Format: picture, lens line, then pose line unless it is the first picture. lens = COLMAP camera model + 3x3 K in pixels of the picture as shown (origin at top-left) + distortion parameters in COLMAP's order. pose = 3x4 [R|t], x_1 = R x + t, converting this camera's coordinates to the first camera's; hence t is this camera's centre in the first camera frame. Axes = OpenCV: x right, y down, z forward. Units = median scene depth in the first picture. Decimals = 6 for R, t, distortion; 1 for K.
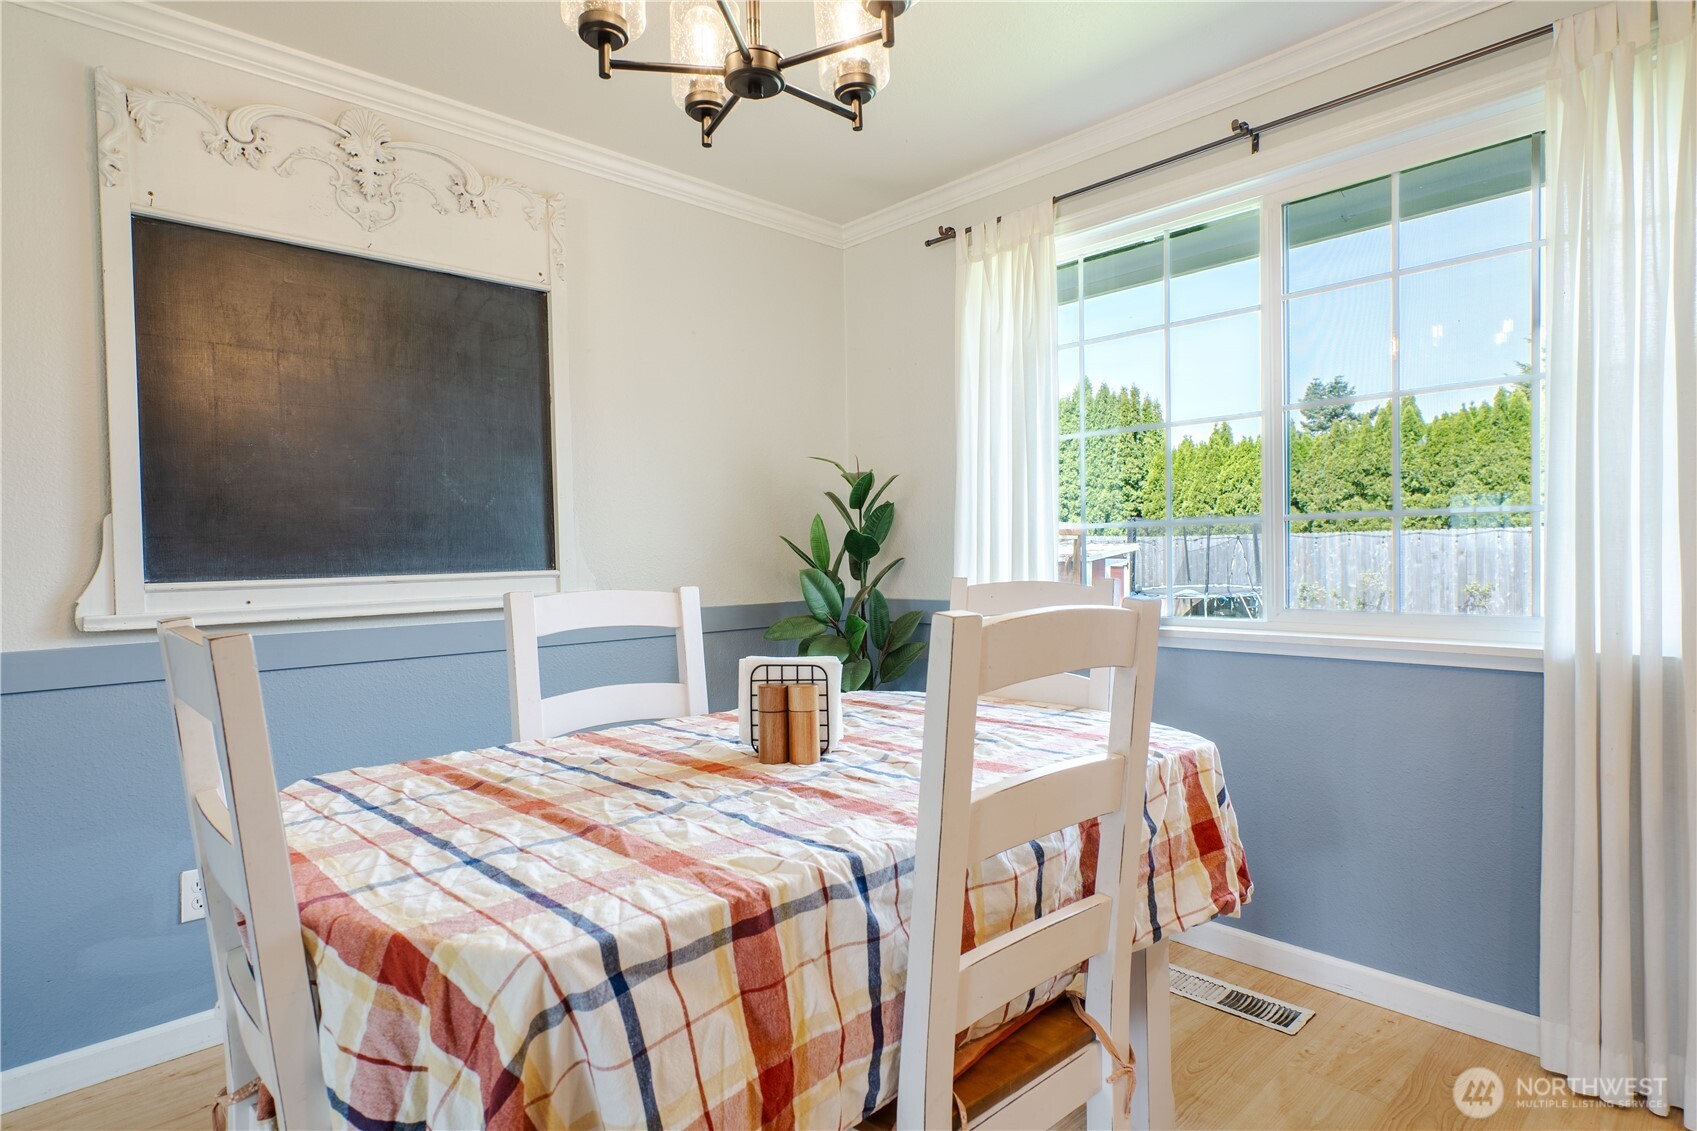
lens RADIAL K [[934.5, 0, 859.5], [0, 934.5, 568.5], [0, 0, 1]] dist [-0.002002, -0.002828]
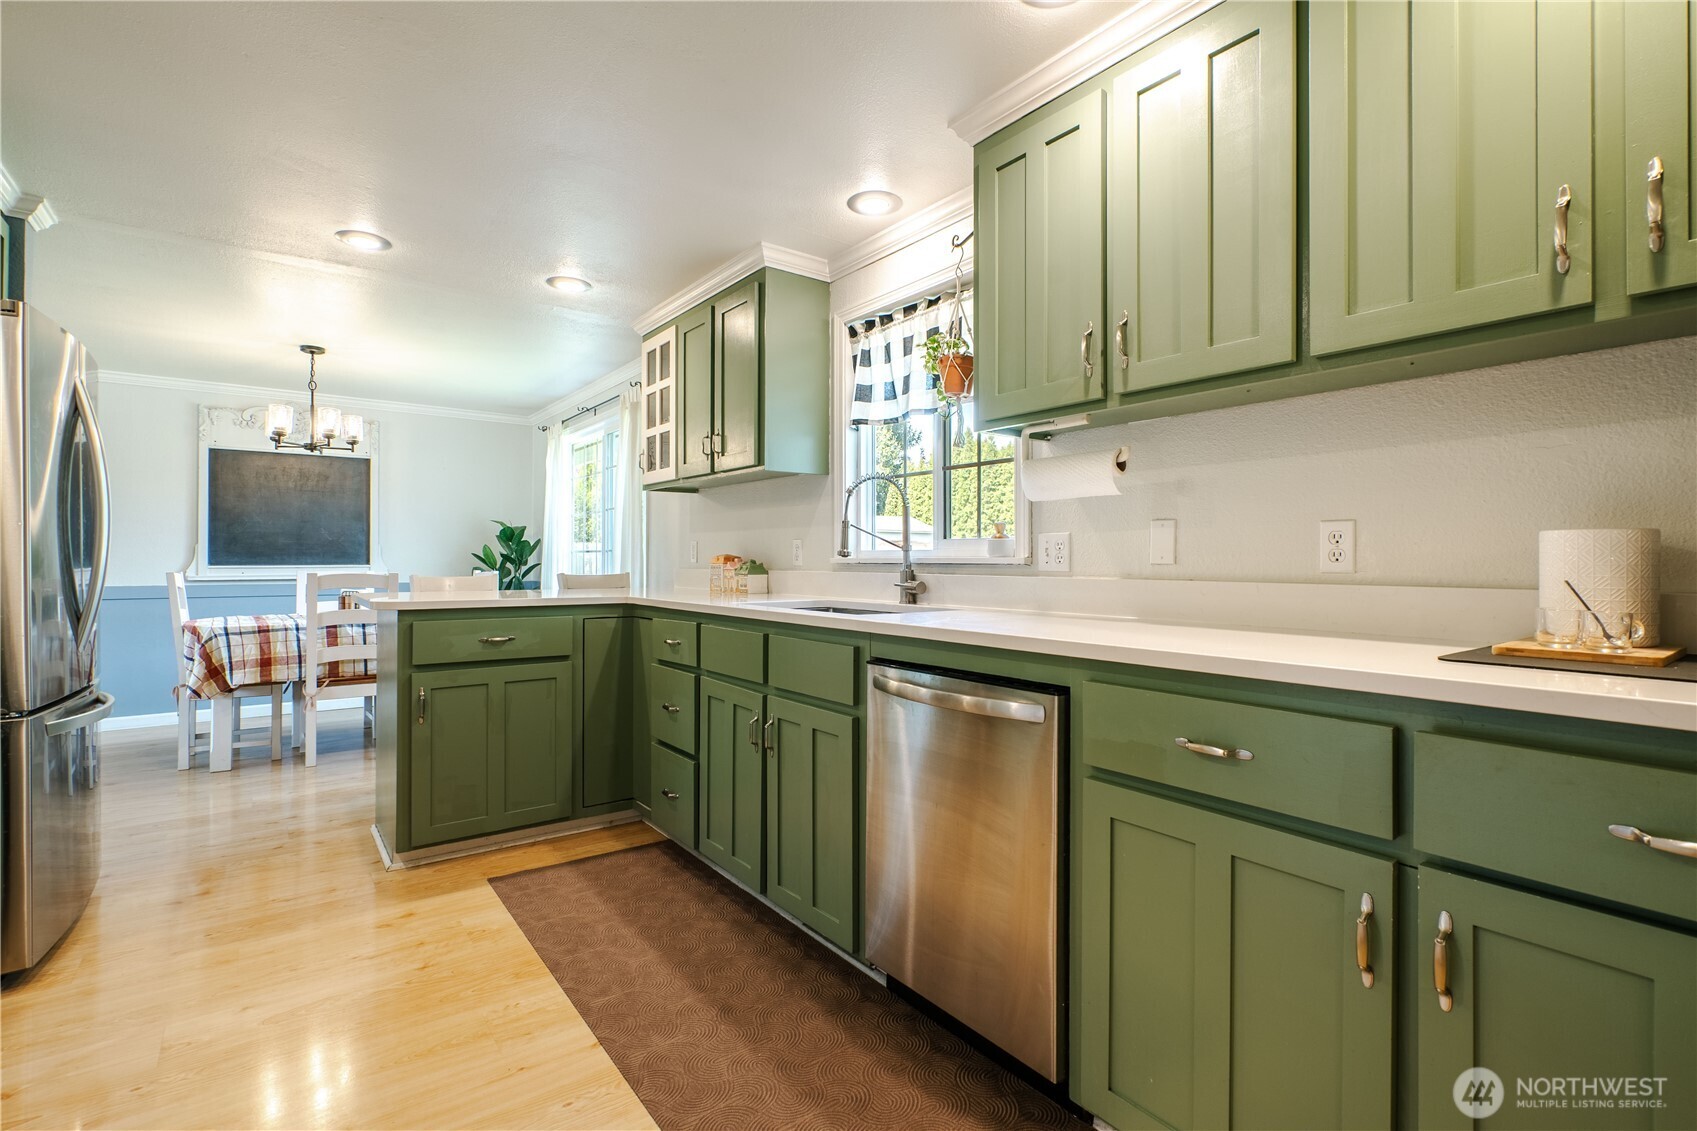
lens RADIAL K [[763.4, 0, 834.5], [0, 763.4, 560.8], [0, 0, 1]] dist [-0.011382, 0.000428]
pose [[0.994552, 0.021038, -0.102098, 1.615340], [-0.022399, 0.999675, -0.012199, -0.016684], [0.101808, 0.014420, 0.994700, -1.347129]]
